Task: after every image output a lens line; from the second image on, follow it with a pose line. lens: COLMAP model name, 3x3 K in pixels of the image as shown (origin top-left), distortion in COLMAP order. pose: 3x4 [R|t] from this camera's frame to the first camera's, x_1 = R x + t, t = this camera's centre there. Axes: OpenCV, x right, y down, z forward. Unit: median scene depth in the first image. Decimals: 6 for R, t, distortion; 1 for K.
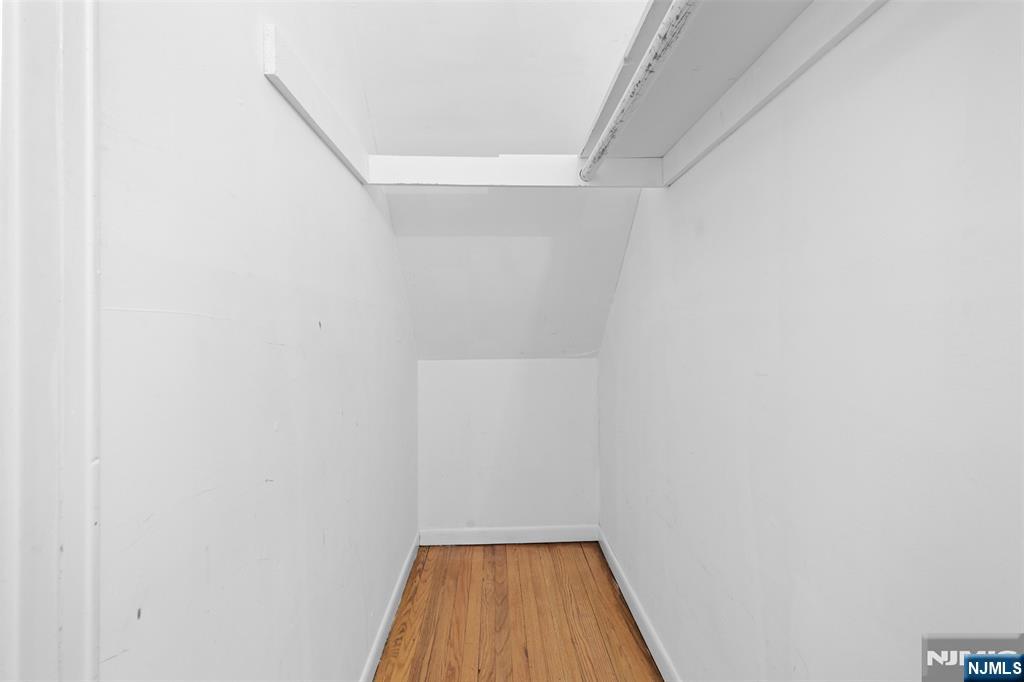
lens RADIAL K [[458.2, 0, 512.5], [0, 458.2, 332.7], [0, 0, 1]] dist [0.008571, -0.002347]
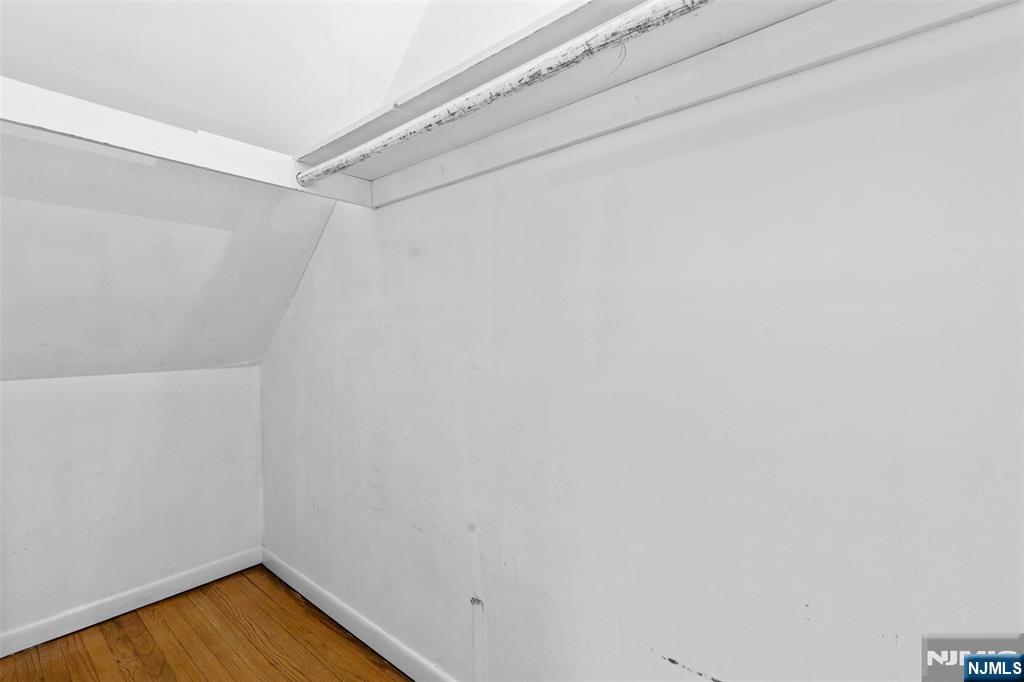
lens RADIAL K [[458.2, 0, 515.2], [0, 458.2, 342.6], [0, 0, 1]] dist [0.008571, -0.002347]
pose [[0.677382, -0.010809, 0.735552, -0.175623], [0.005304, 0.999938, 0.009810, 0.000791], [-0.735613, -0.002744, 0.677397, -0.009120]]
